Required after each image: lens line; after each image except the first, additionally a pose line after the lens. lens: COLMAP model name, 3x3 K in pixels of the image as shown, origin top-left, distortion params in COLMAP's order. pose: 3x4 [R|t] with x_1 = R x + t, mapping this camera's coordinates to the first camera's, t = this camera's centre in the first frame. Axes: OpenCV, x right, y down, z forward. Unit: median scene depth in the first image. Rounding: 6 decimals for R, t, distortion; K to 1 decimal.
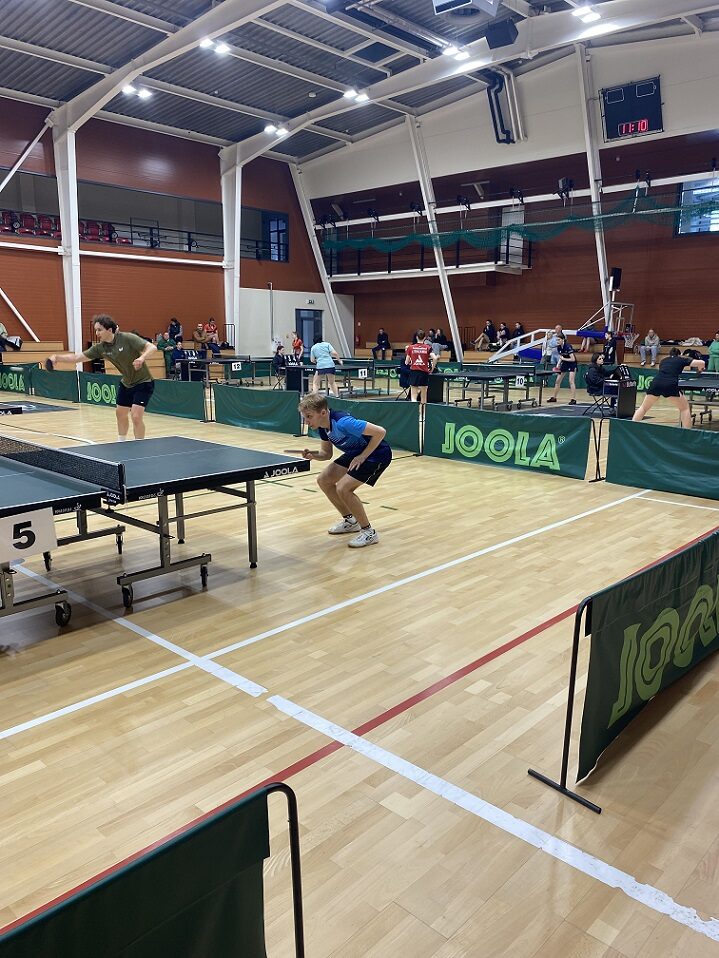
lens RADIAL K [[744.3, 0, 357.0], [0, 744.3, 478.3], [0, 0, 1]] dist [0.018009, -0.023265]
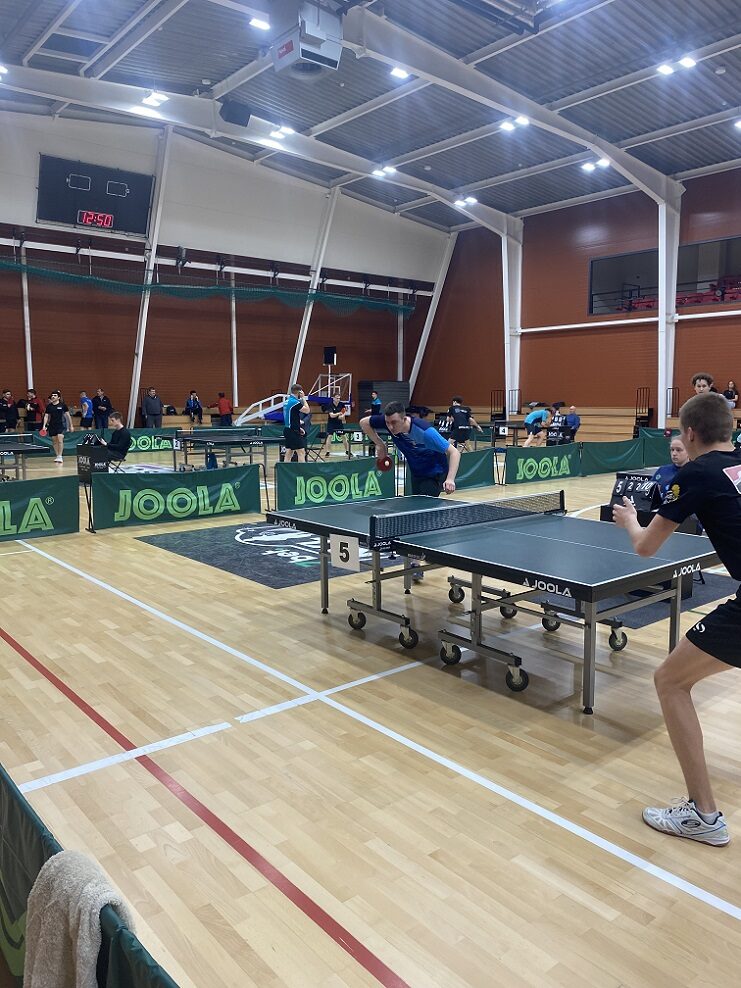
lens RADIAL K [[767.6, 0, 394.2], [0, 767.6, 477.2], [0, 0, 1]] dist [0.018009, -0.023265]
pose [[-0.110274, 0.112618, -0.987500, 0.179800], [-0.195309, 0.971732, 0.132630, -0.051252], [0.974523, 0.207493, -0.085162, 0.233202]]
